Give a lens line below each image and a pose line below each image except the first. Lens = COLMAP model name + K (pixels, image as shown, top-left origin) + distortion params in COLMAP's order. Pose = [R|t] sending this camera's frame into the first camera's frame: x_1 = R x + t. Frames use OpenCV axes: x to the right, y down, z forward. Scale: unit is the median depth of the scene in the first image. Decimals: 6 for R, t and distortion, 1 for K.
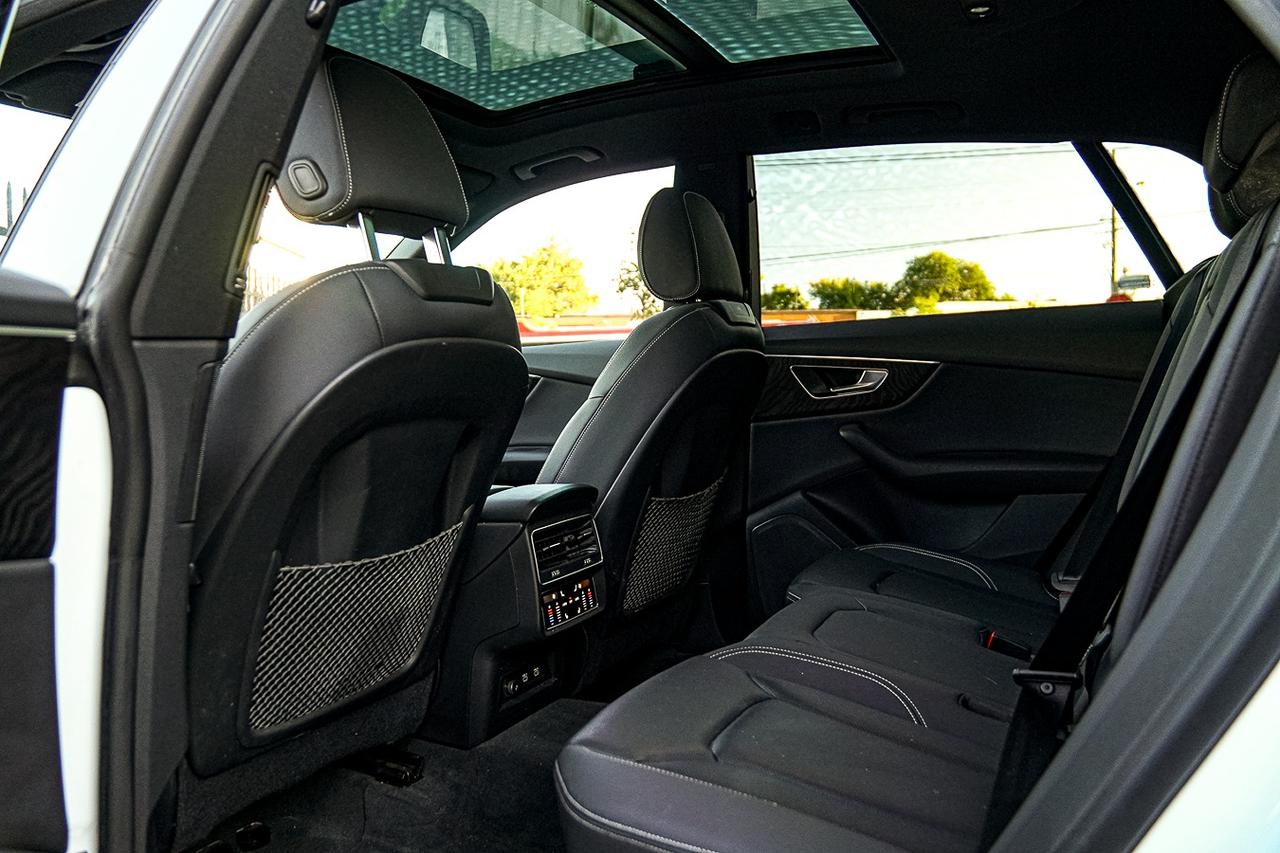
lens RADIAL K [[1022.4, 0, 640.0], [0, 1022.4, 429.8], [0, 0, 1]] dist [-0.134111, 0.102382]
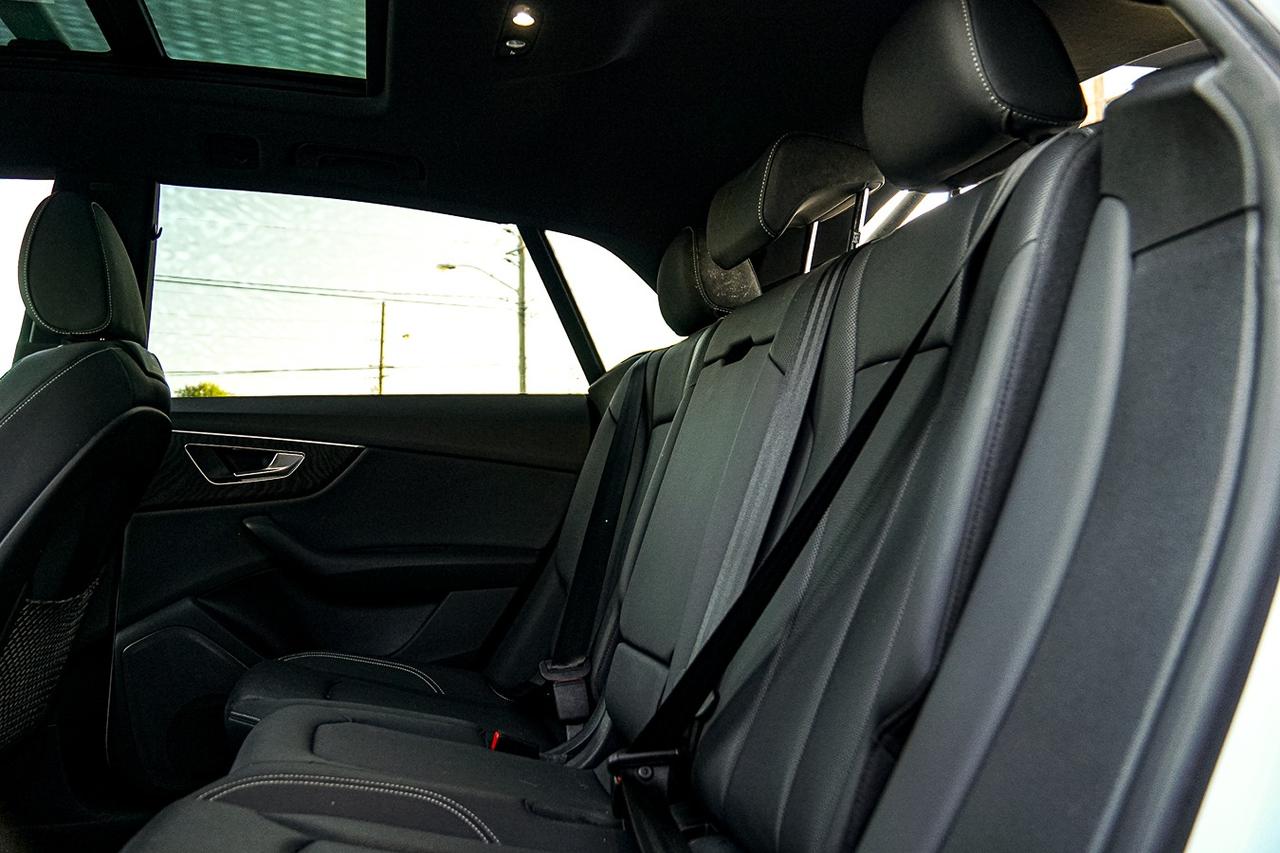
lens RADIAL K [[1022.4, 0, 642.9], [0, 1022.4, 426.2], [0, 0, 1]] dist [-0.134111, 0.102382]
pose [[0.763757, 0.071276, 0.641557, -0.102999], [0.018625, 0.991038, -0.132275, 0.042954], [-0.645235, 0.112975, 0.755585, 0.170977]]
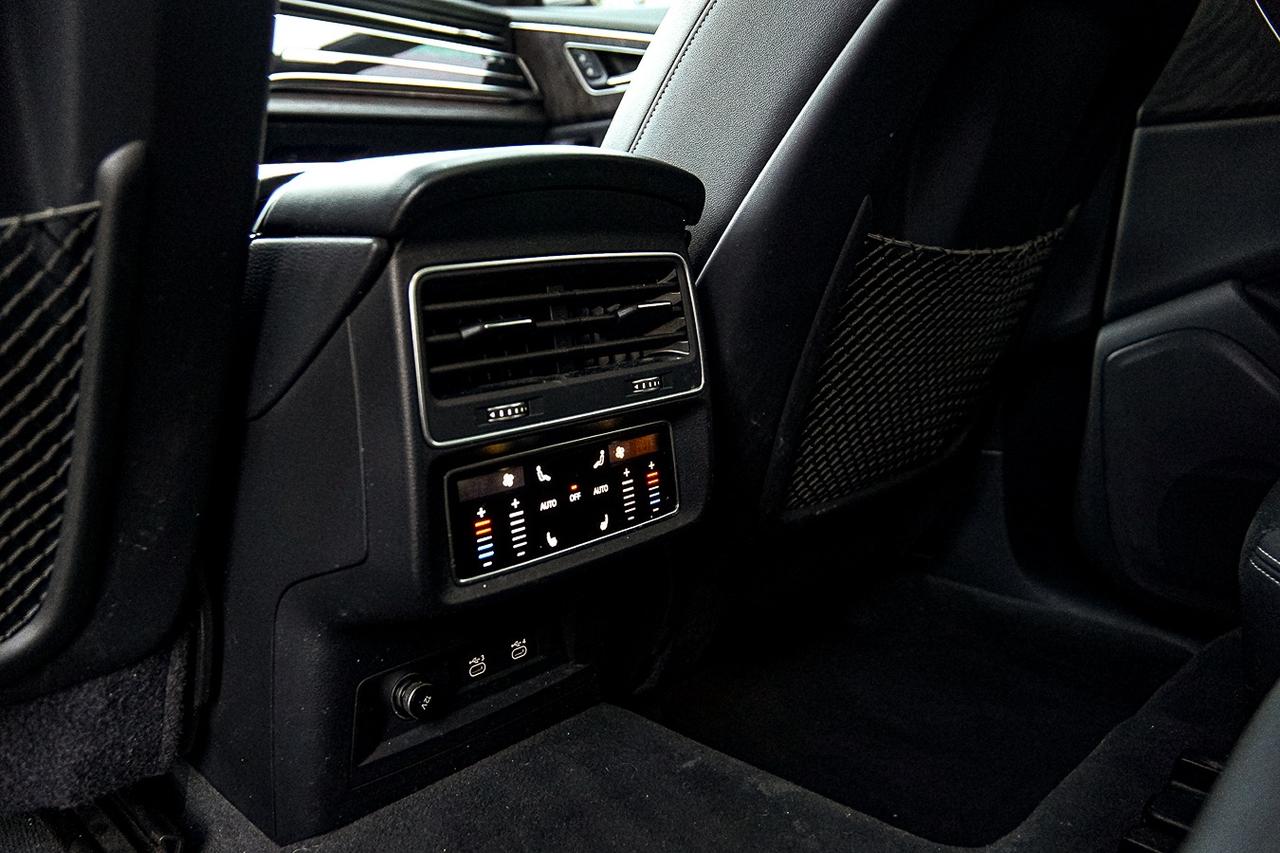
lens RADIAL K [[1022.4, 0, 640.5], [0, 1022.4, 424.1], [0, 0, 1]] dist [-0.134111, 0.102382]
pose [[0.955153, 0.111748, -0.274219, 0.037098], [-0.061873, 0.980934, 0.184230, 0.067839], [0.289578, -0.159001, 0.943856, 0.579959]]
